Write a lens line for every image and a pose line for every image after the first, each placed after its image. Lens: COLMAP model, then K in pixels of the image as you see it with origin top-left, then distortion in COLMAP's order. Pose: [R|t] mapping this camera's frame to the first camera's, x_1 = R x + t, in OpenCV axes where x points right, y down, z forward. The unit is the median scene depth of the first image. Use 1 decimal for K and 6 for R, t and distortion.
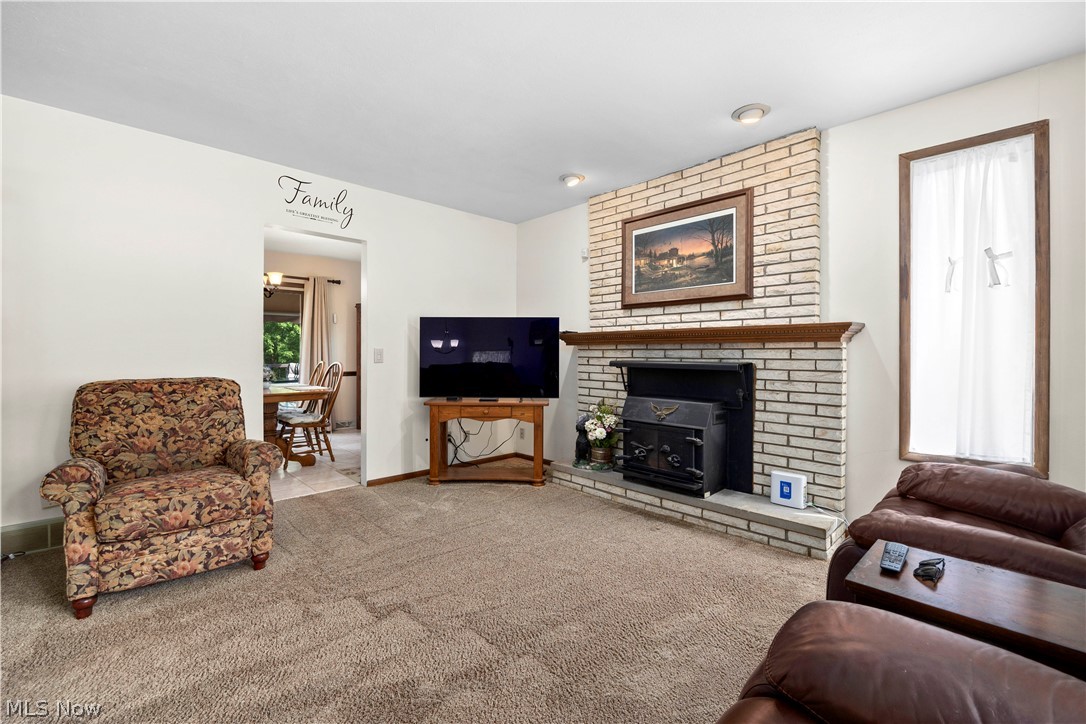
lens RADIAL K [[461.7, 0, 543.3], [0, 461.7, 356.7], [0, 0, 1]] dist [-0.014599, -0.000002]
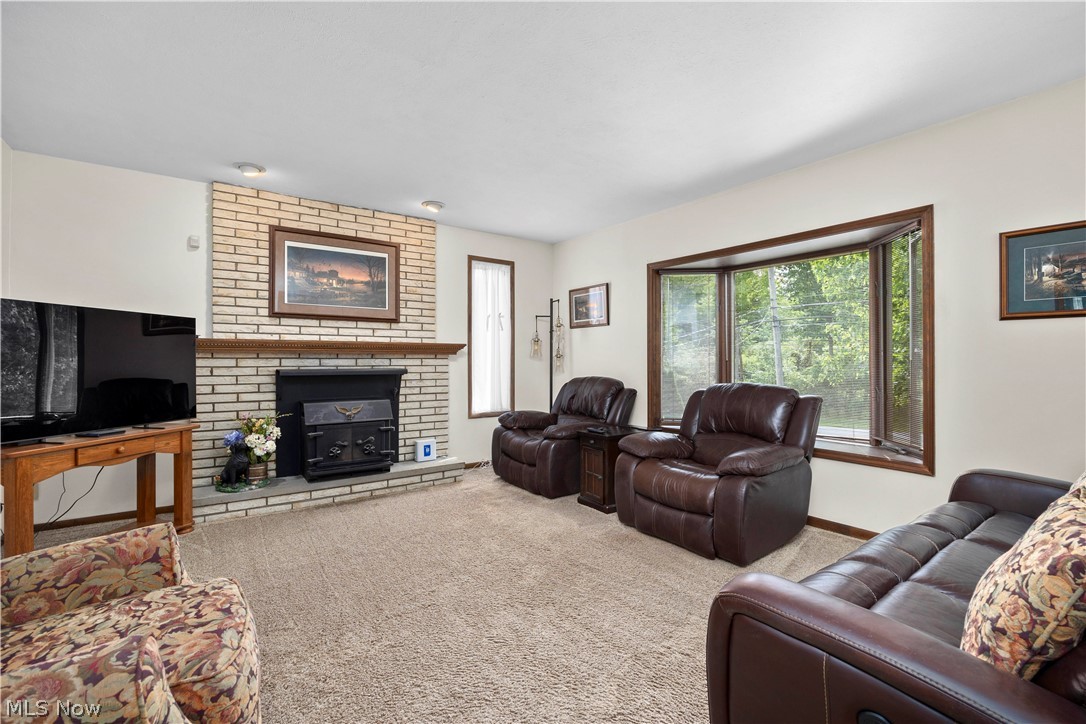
lens RADIAL K [[481.0, 0, 543.0], [0, 481.0, 362.0], [0, 0, 1]] dist [-0.001328, -0.000152]
pose [[0.129117, -0.003228, 0.991624, -0.889988], [0.009848, 0.999950, 0.001972, -0.004821], [-0.991581, 0.009510, 0.129142, 0.353578]]
